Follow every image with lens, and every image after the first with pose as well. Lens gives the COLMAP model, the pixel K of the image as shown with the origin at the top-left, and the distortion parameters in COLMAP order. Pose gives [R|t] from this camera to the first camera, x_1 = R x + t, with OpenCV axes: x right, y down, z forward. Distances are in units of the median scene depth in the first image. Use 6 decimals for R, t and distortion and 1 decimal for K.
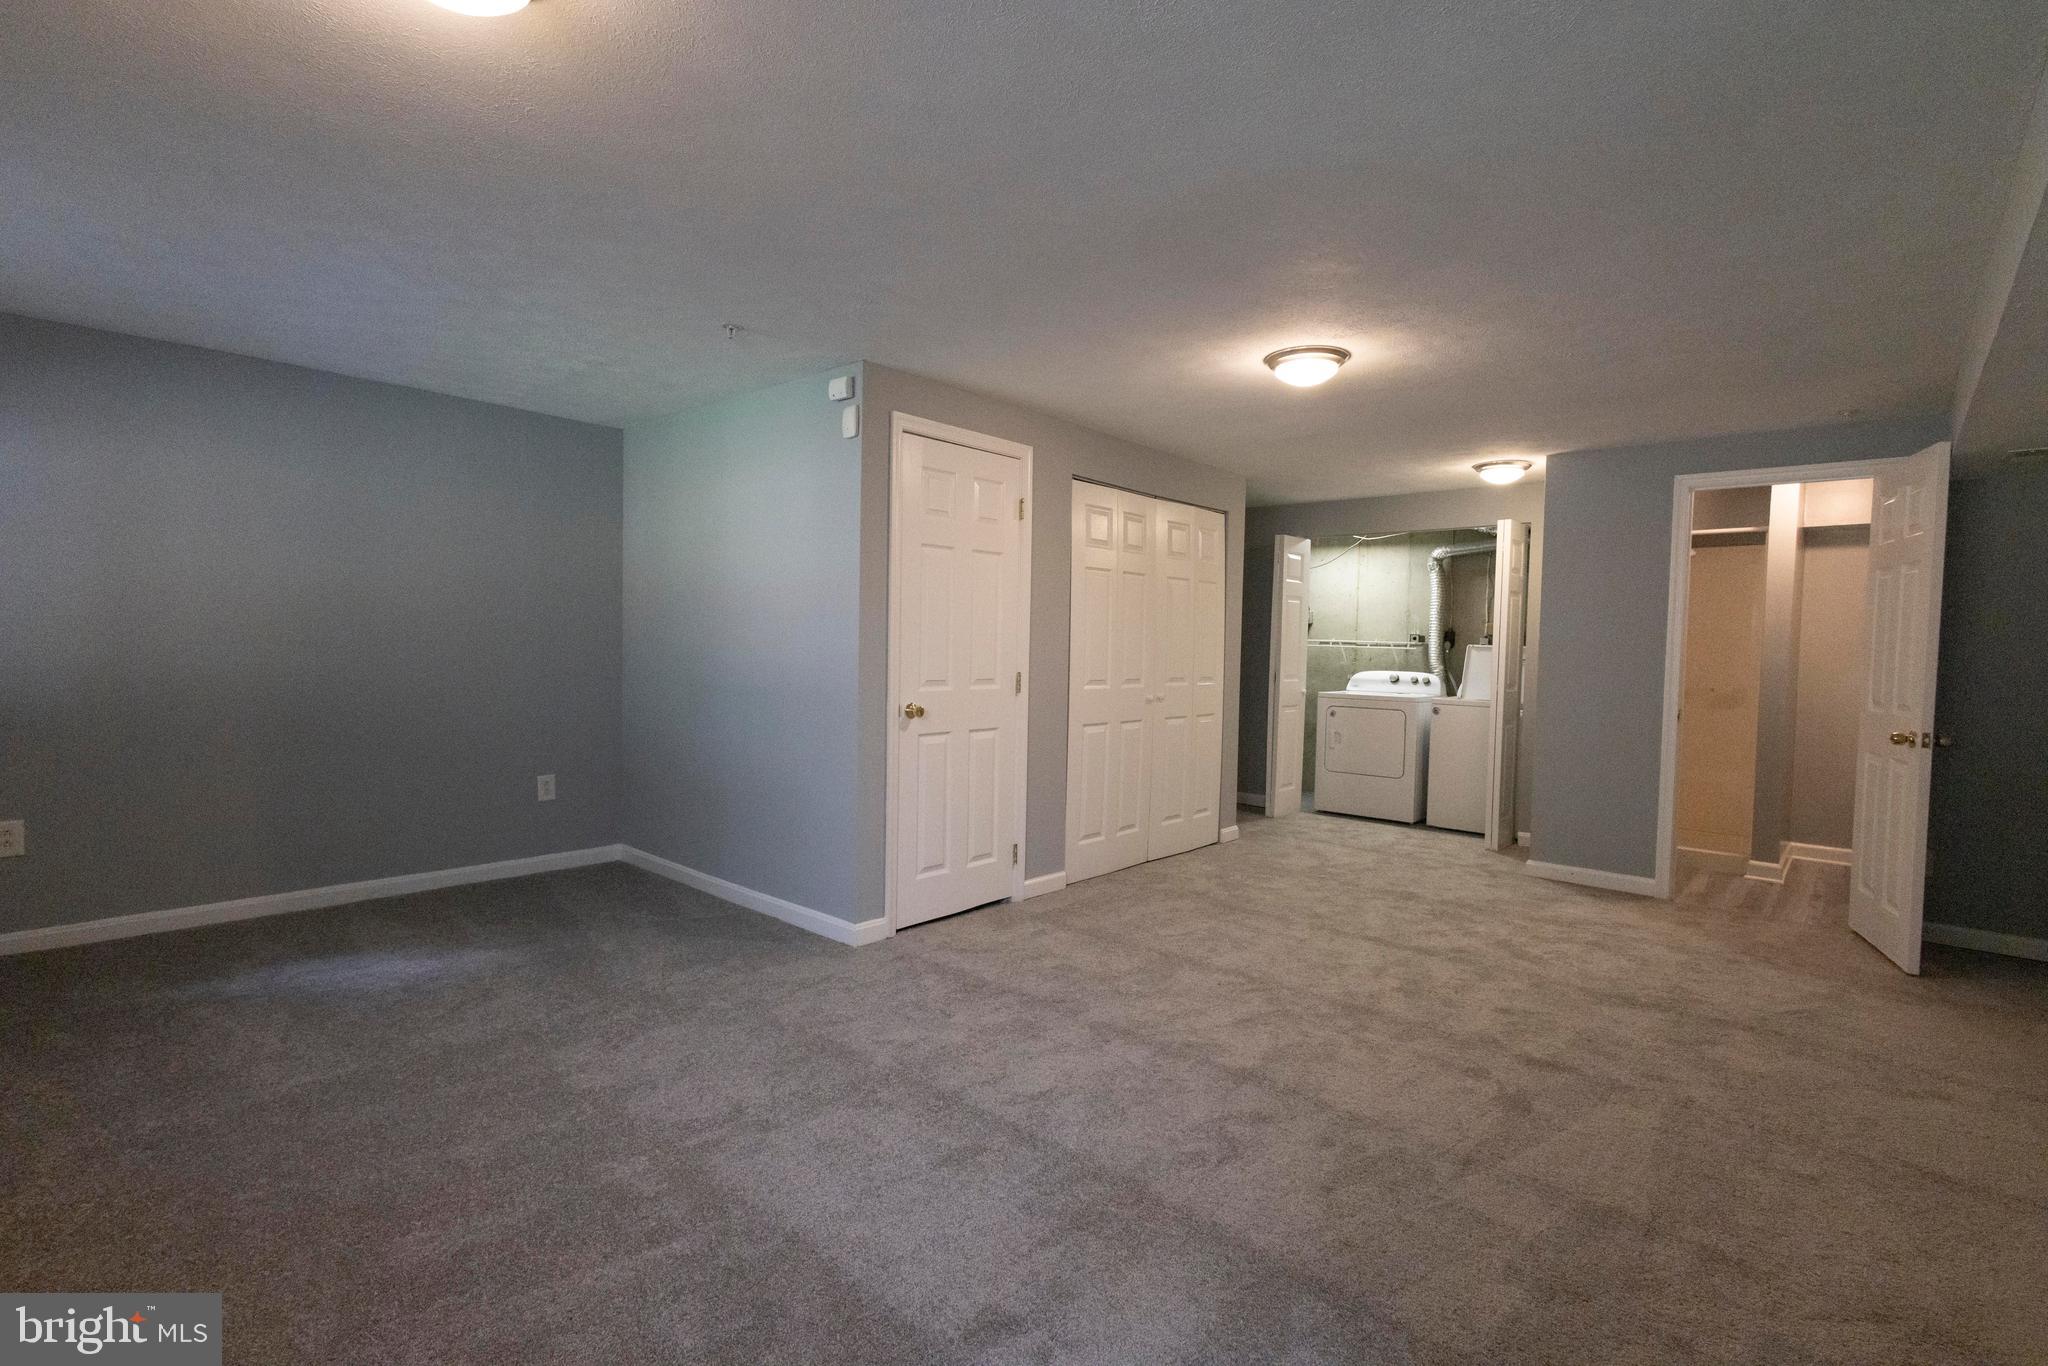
lens RADIAL K [[941.6, 0, 1017.5], [0, 941.6, 680.5], [0, 0, 1]] dist [0.001361, 0.000050]
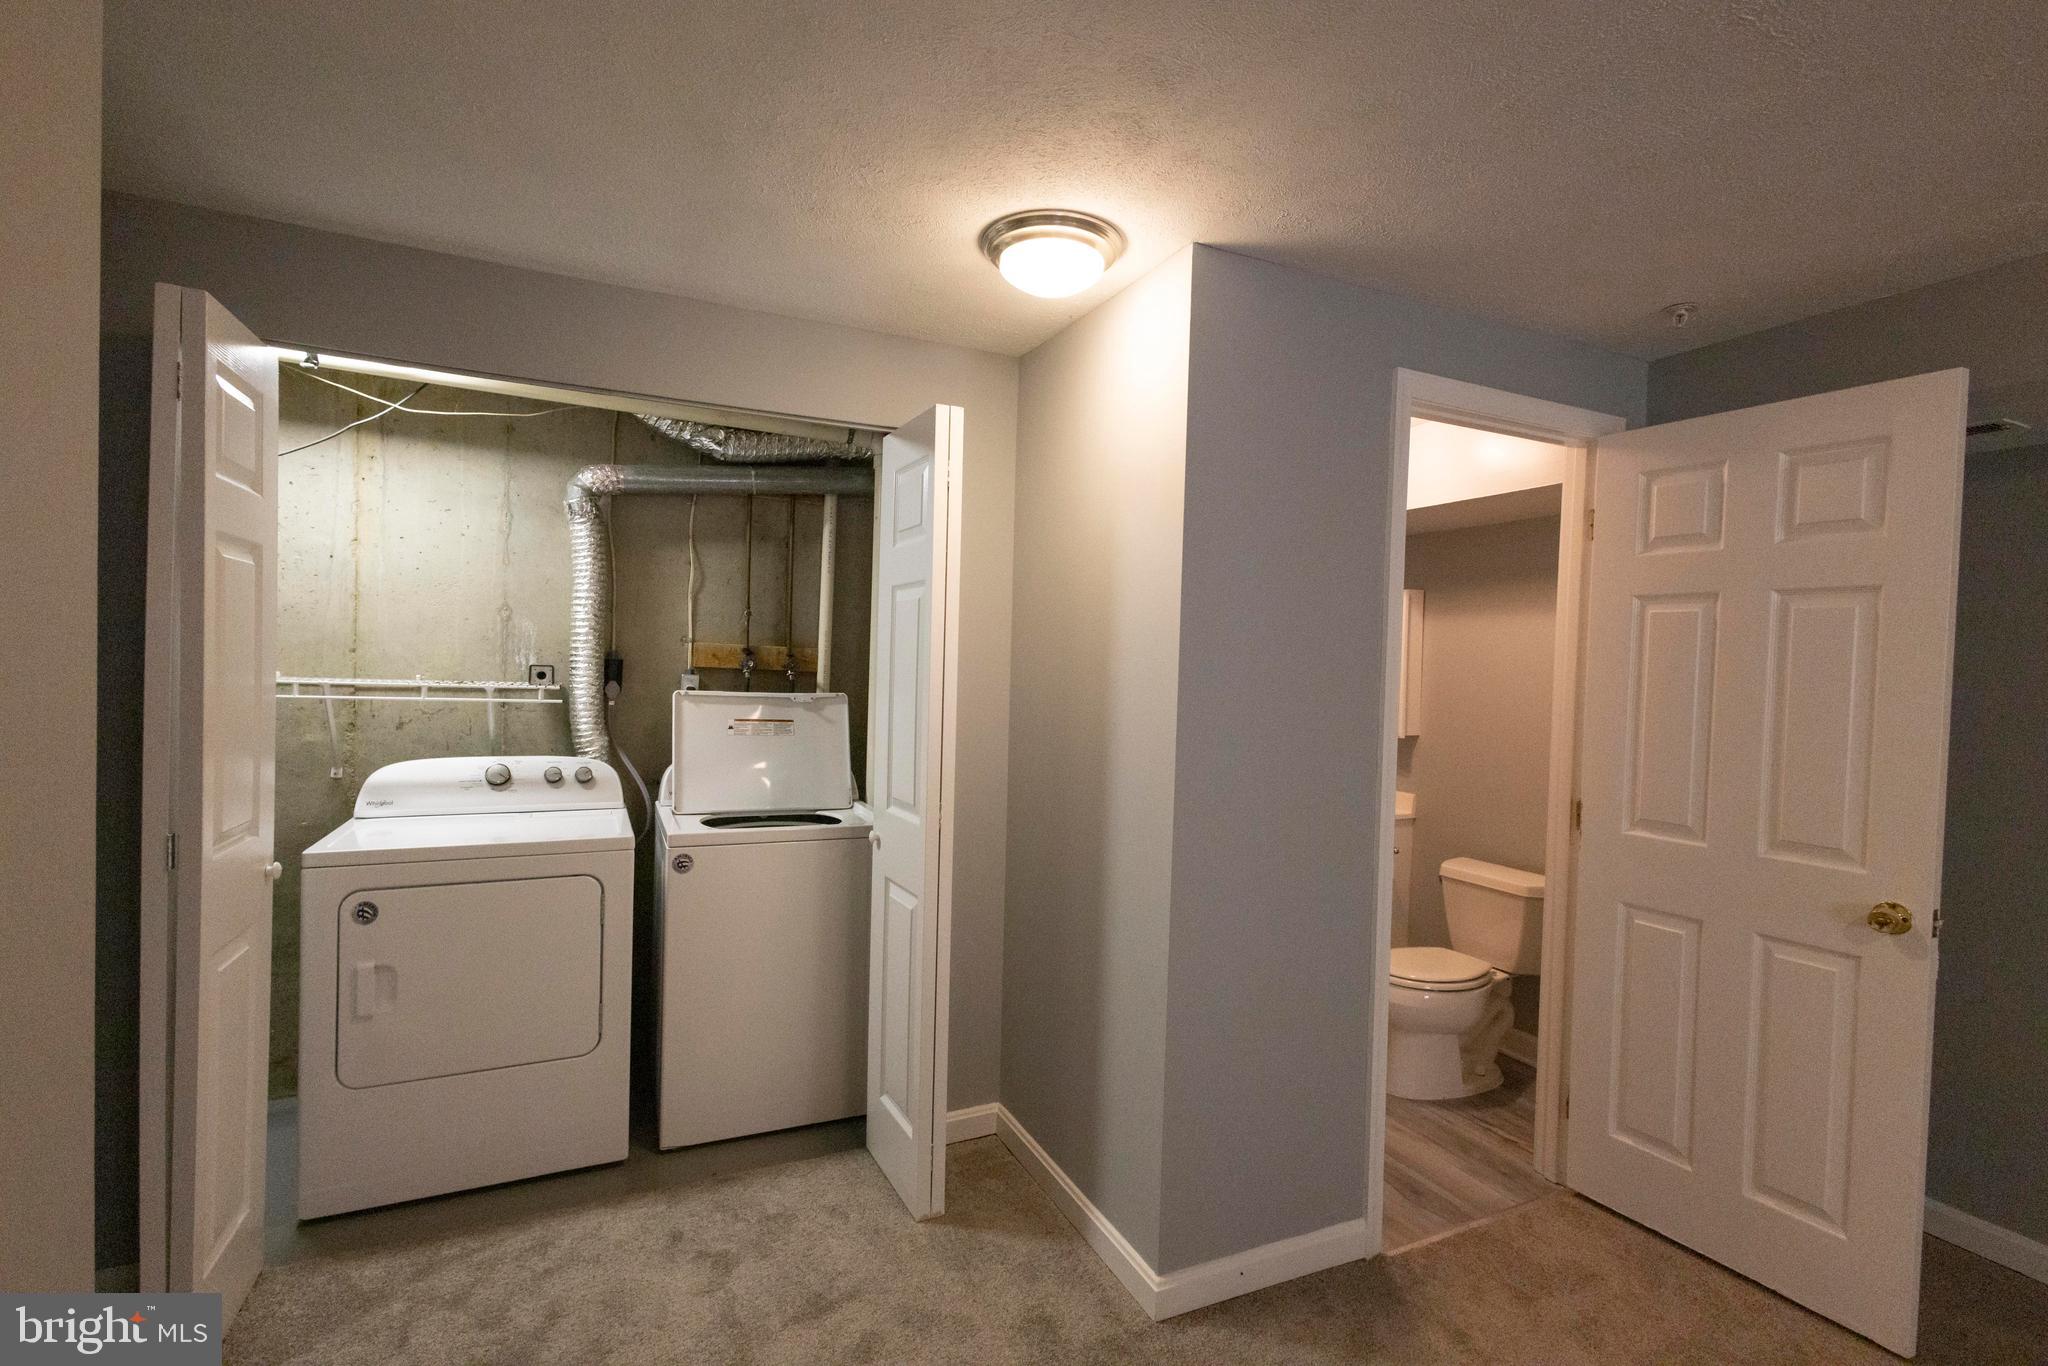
lens RADIAL K [[954.4, 0, 1018.3], [0, 954.4, 684.4], [0, 0, 1]] dist [0.023863, -0.000242]
pose [[0.406022, -0.026705, 0.913473, 0.118617], [0.016278, 0.999626, 0.021989, -0.046739], [-0.913718, 0.005942, 0.406305, 0.637191]]
